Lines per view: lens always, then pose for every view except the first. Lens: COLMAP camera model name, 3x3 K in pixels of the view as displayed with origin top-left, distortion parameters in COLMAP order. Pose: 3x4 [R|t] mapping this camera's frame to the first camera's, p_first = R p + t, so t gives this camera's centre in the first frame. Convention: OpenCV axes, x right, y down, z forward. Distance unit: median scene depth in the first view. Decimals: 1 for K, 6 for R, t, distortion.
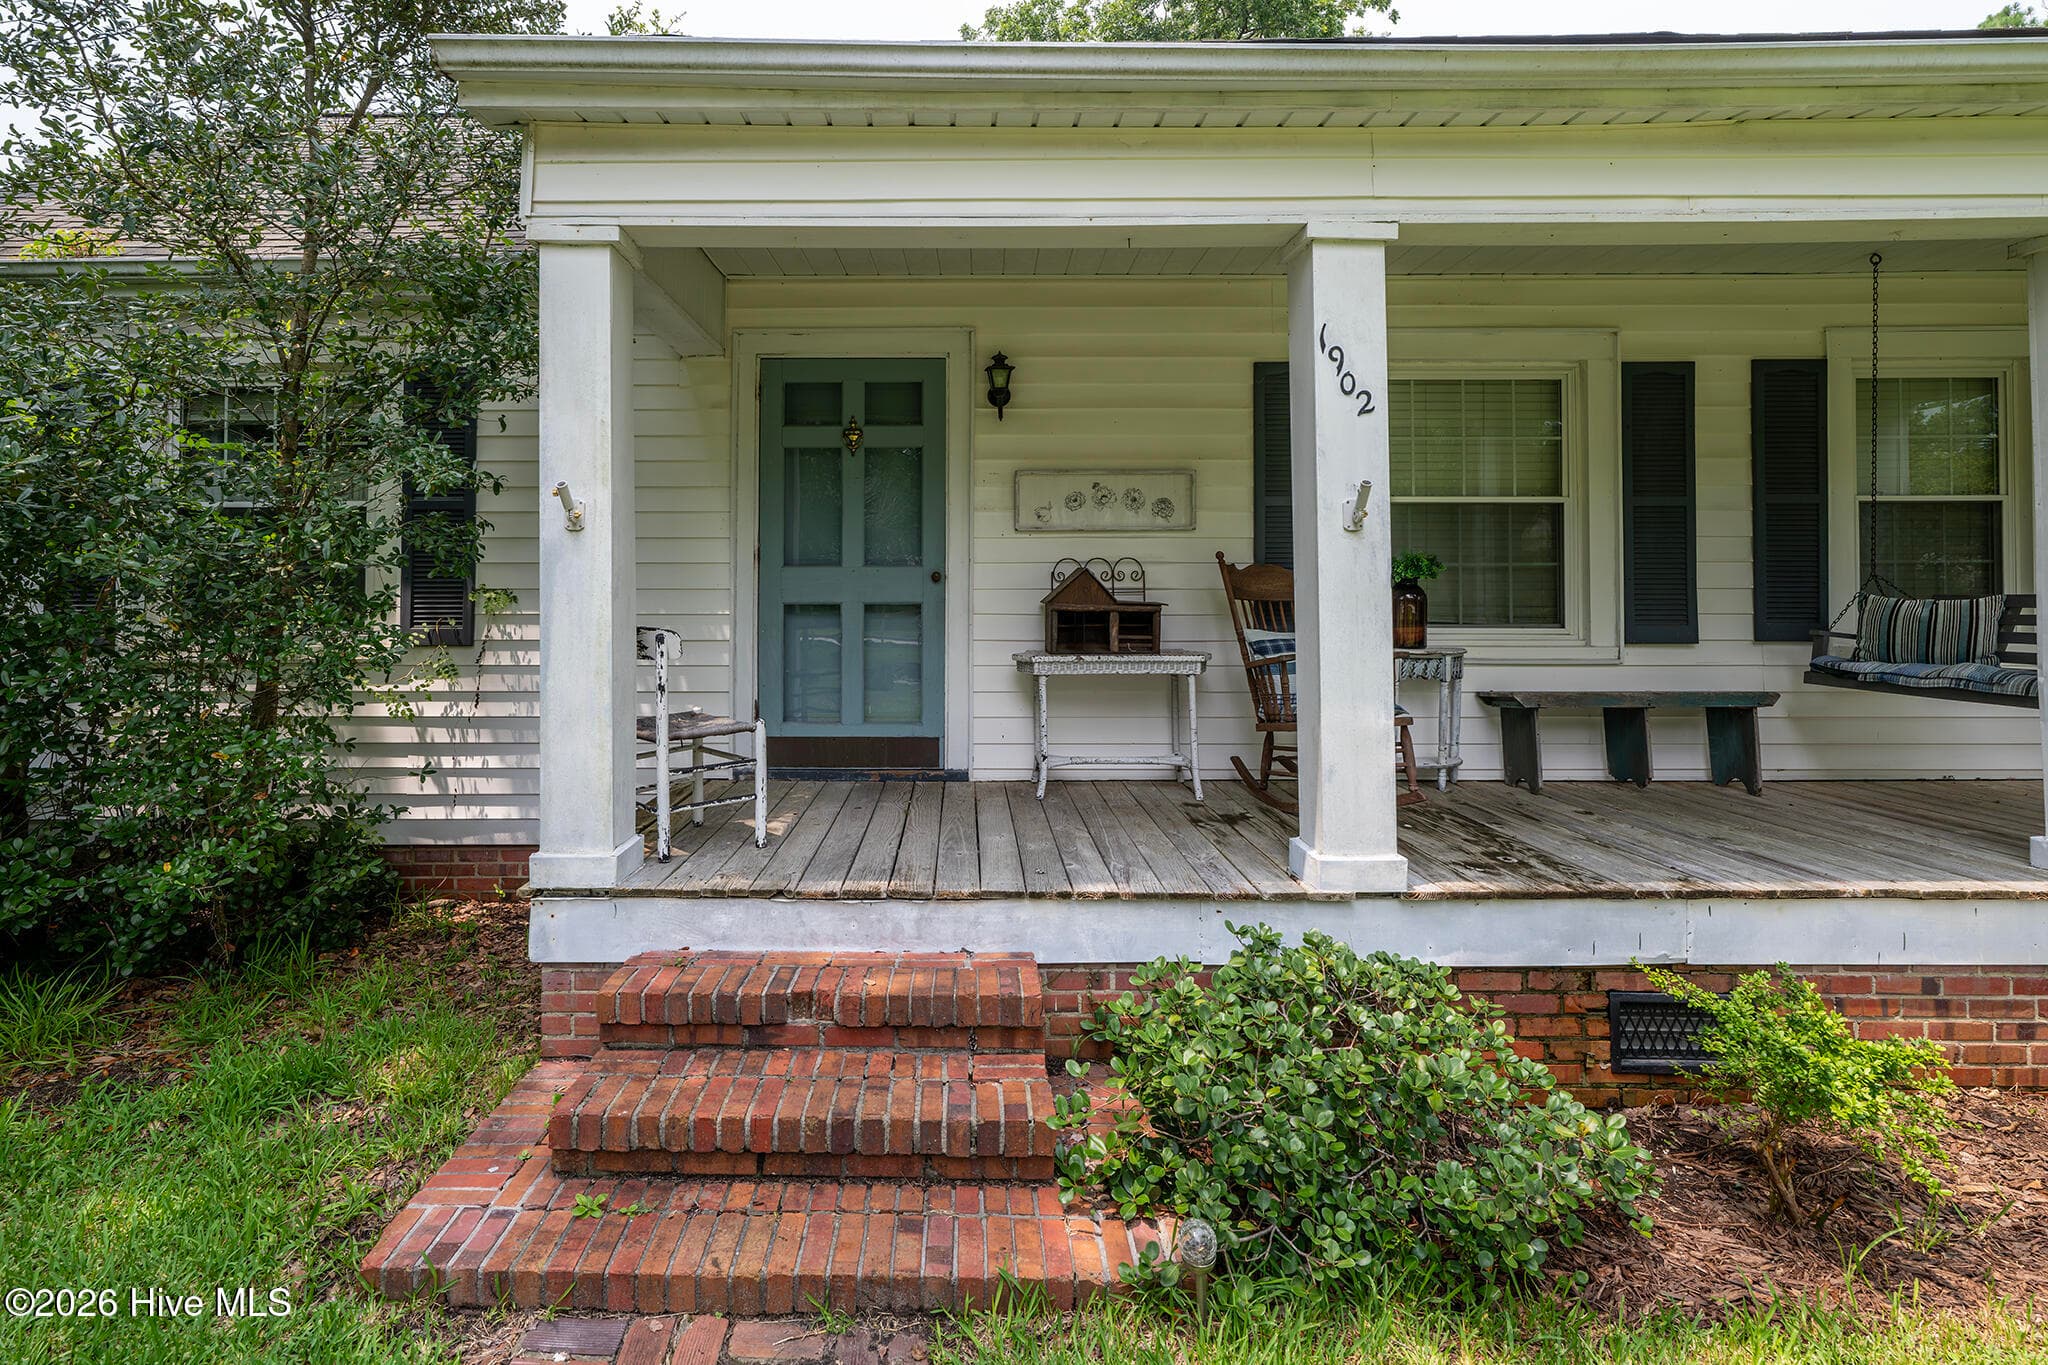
lens RADIAL K [[996.0, 0, 944.5], [0, 996.0, 585.8], [0, 0, 1]] dist [-0.002085, -0.000103]
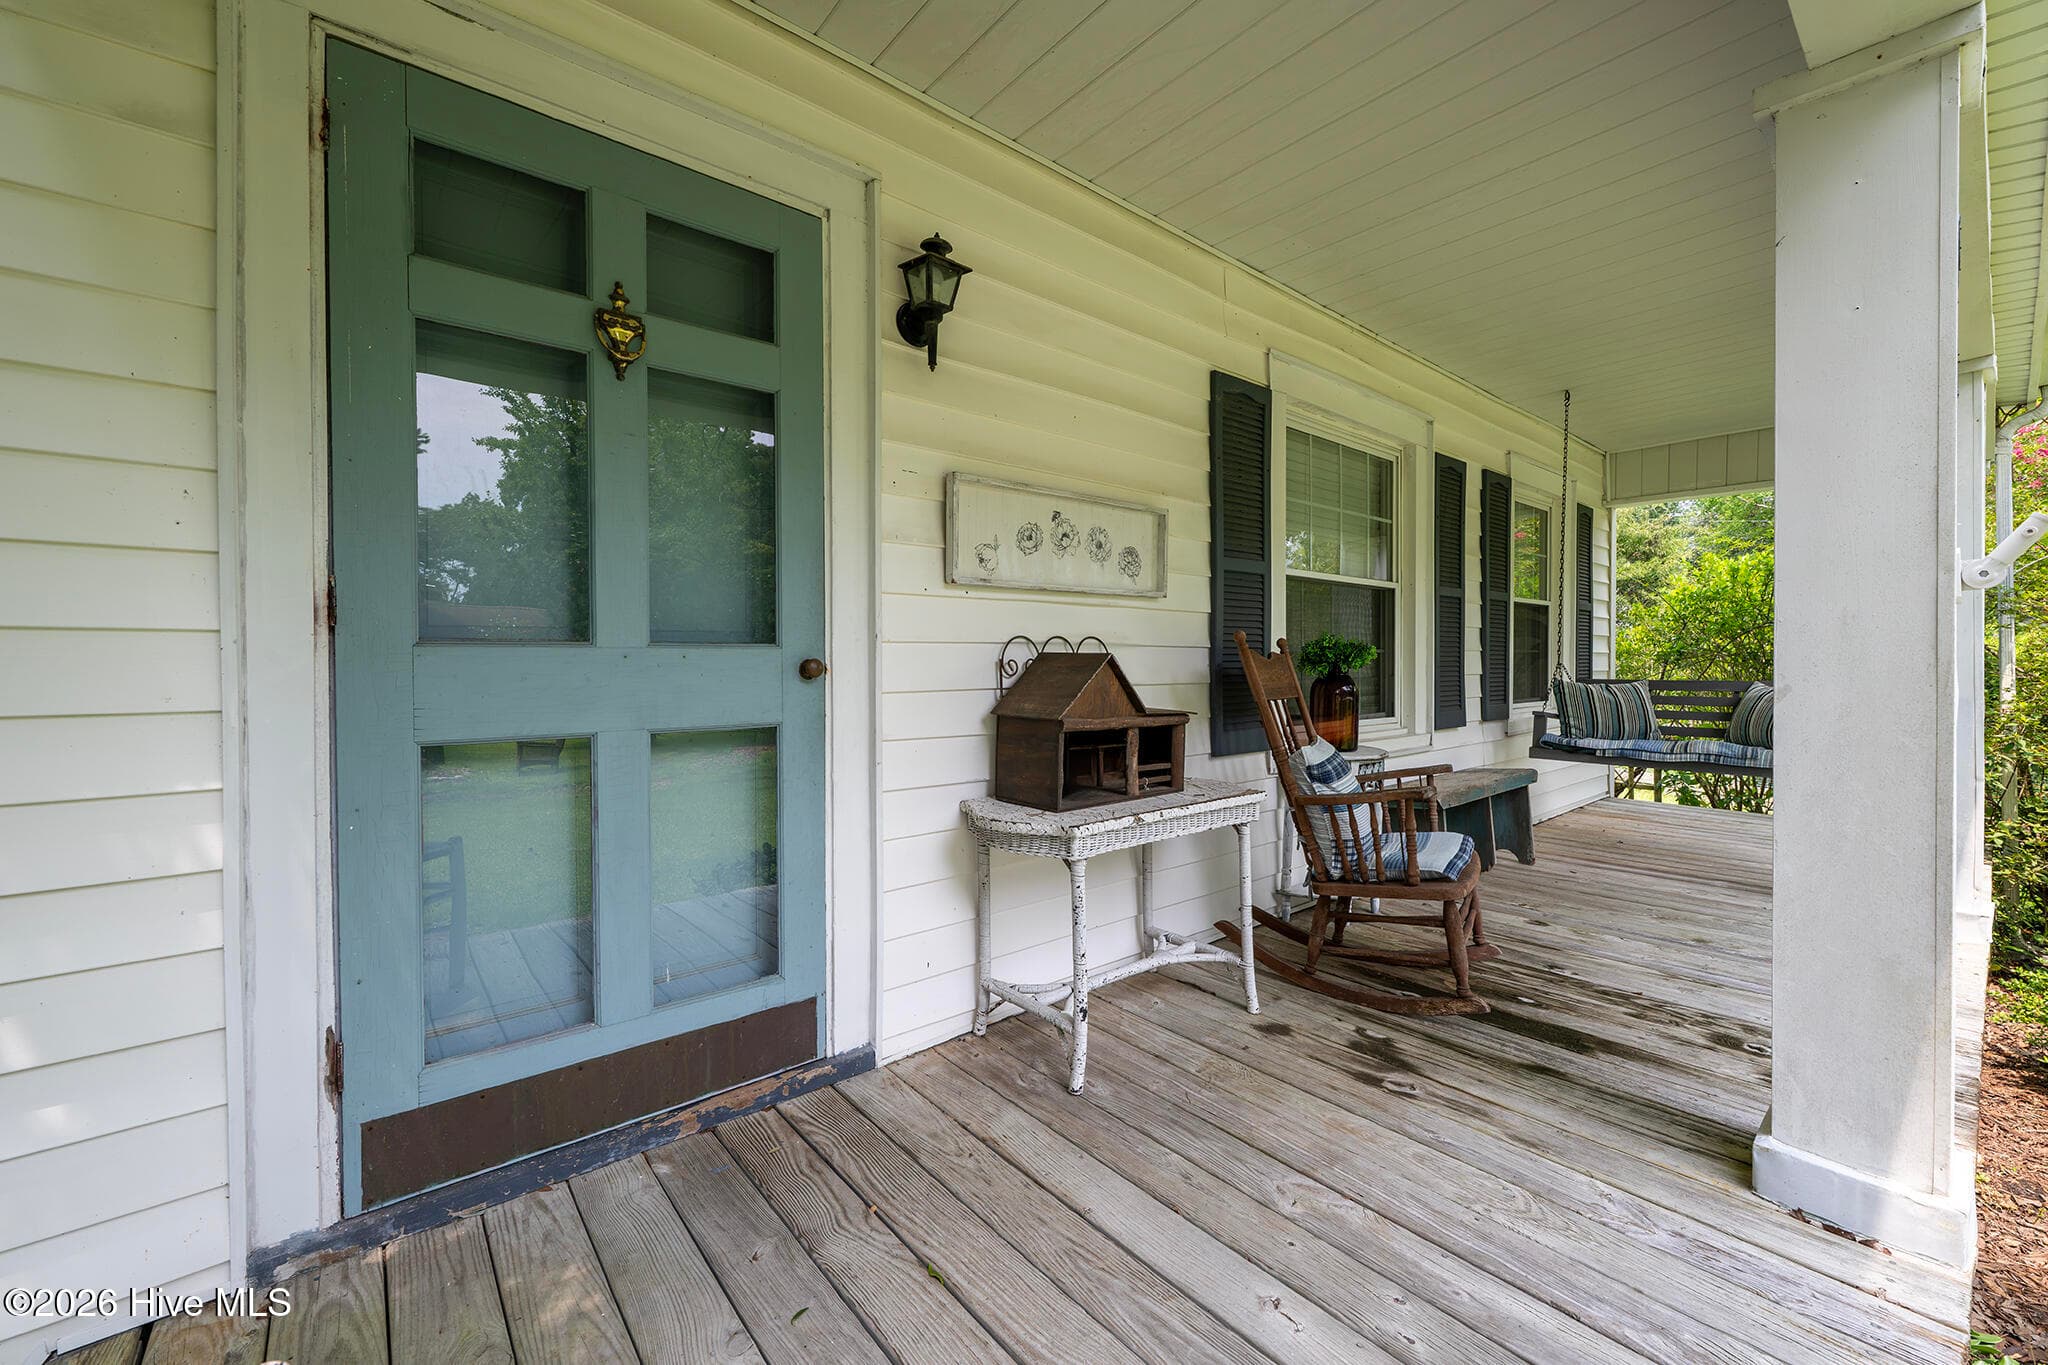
lens RADIAL K [[825.7, 0, 1007.5], [0, 825.7, 679.7], [0, 0, 1]] dist [-0.003319, 0.000764]
pose [[0.755983, -0.015691, 0.654403, -0.210107], [-0.003995, 0.999583, 0.028584, -0.016696], [-0.654579, -0.024223, 0.755606, 0.674920]]
